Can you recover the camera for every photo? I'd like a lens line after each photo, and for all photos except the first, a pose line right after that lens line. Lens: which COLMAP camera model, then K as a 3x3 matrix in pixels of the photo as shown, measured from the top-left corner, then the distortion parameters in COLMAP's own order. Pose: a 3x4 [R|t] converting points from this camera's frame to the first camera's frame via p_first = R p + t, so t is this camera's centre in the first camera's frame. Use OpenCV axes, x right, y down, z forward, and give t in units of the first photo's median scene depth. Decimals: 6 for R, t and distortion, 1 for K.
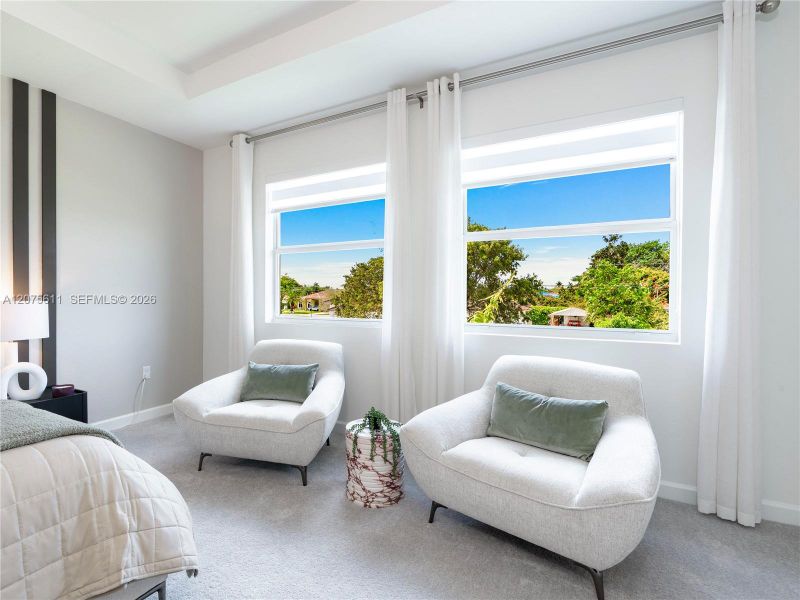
lens RADIAL K [[387.5, 0, 400.6], [0, 387.5, 298.9], [0, 0, 1]] dist [0.002559, 0.000902]
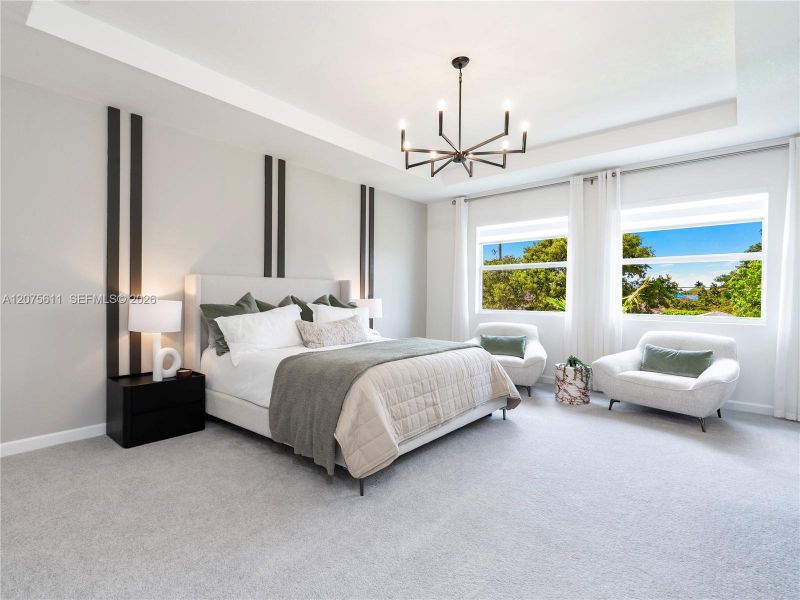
lens RADIAL K [[387.5, 0, 399.2], [0, 387.5, 300.1], [0, 0, 1]] dist [0.002559, 0.000902]
pose [[0.963502, 0.006362, -0.267625, -0.317348], [-0.006547, 0.999979, 0.000203, 0.011145], [0.267621, 0.001556, 0.963523, -0.887200]]
